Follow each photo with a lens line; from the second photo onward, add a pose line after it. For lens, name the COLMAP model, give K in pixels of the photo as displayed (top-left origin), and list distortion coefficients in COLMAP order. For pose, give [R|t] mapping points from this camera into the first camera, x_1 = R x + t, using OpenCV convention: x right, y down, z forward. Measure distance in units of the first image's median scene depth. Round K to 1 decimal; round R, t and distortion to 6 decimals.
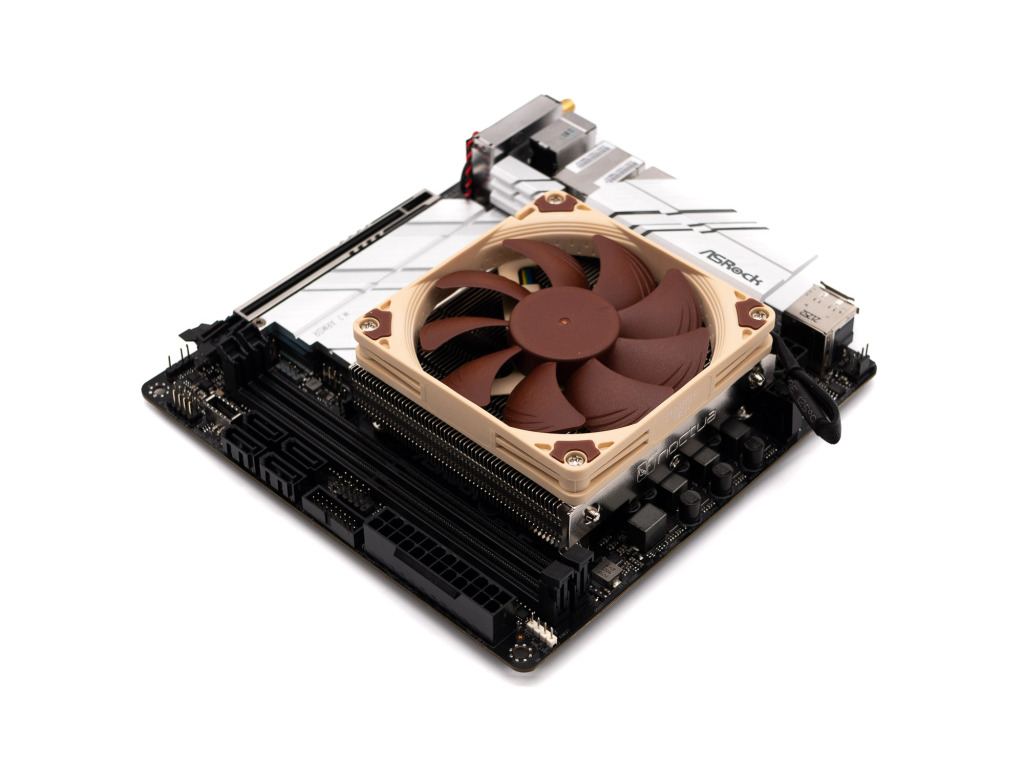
lens RADIAL K [[1956.0, 0, 483.3], [0, 1956.0, 384.7], [0, 0, 1]] dist [0.036514, -0.002837]
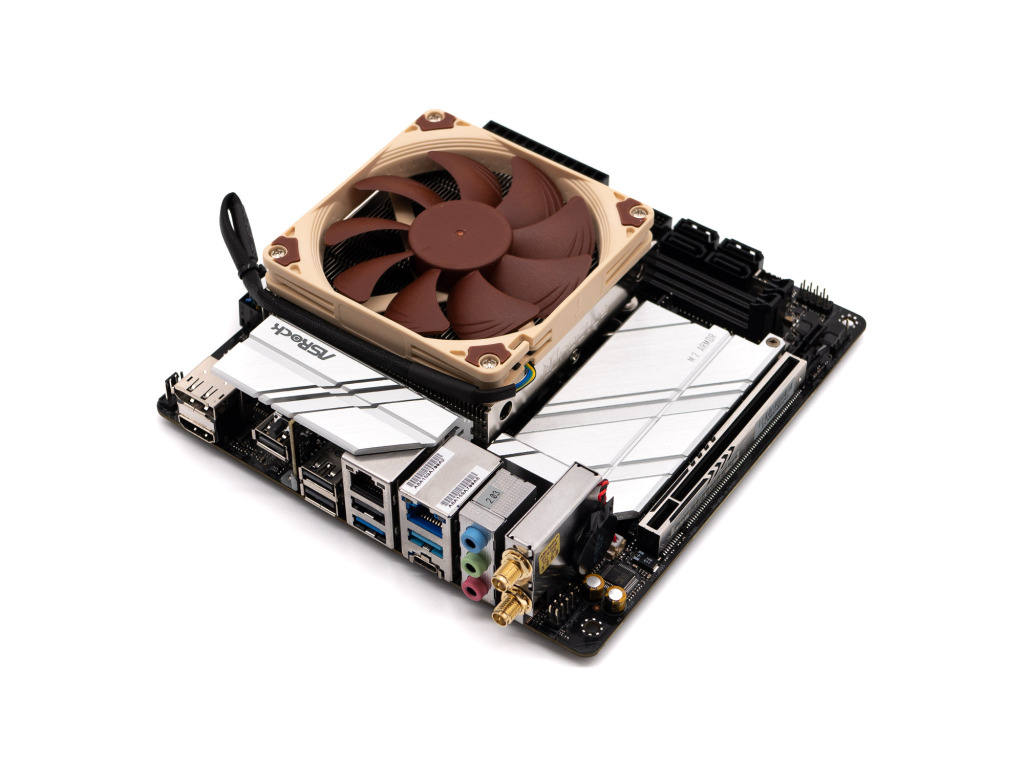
lens RADIAL K [[1956.0, 0, 483.3], [0, 1956.0, 384.7], [0, 0, 1]] dist [0.036514, -0.002837]
pose [[-0.990194, 0.115734, -0.078245, 0.114818], [-0.078317, 0.003933, 0.996921, -1.033292], [0.115686, 0.993272, 0.005169, 1.015792]]
